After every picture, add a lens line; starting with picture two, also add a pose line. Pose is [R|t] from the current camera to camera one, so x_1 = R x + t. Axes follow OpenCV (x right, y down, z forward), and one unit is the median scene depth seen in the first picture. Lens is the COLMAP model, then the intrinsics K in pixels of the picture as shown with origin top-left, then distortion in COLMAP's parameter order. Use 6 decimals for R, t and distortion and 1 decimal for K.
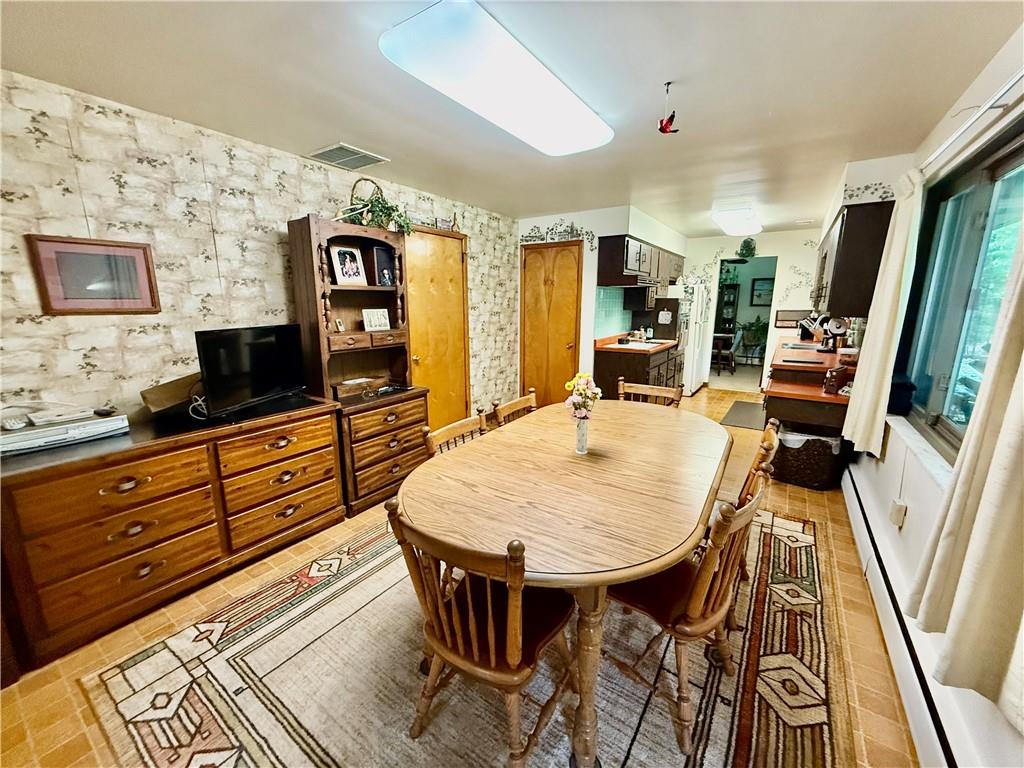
lens RADIAL K [[402.6, 0, 512.0], [0, 402.6, 384.0], [0, 0, 1]] dist [0.002777, 0.000151]
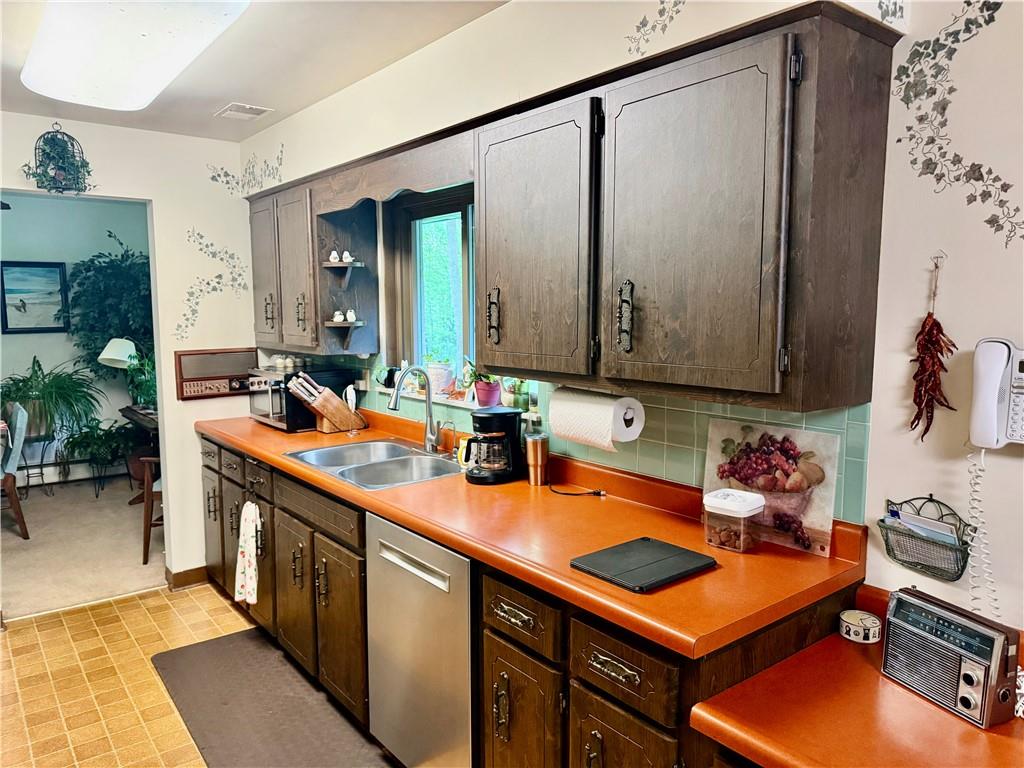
lens RADIAL K [[715.9, 0, 512.0], [0, 715.9, 384.0], [0, 0, 1]] dist [-0.001983, -0.000706]
pose [[0.298320, -0.104415, 0.948737, 0.265322], [0.195685, 0.979574, 0.046278, -0.231562], [-0.934191, 0.171848, 0.312659, 0.972183]]
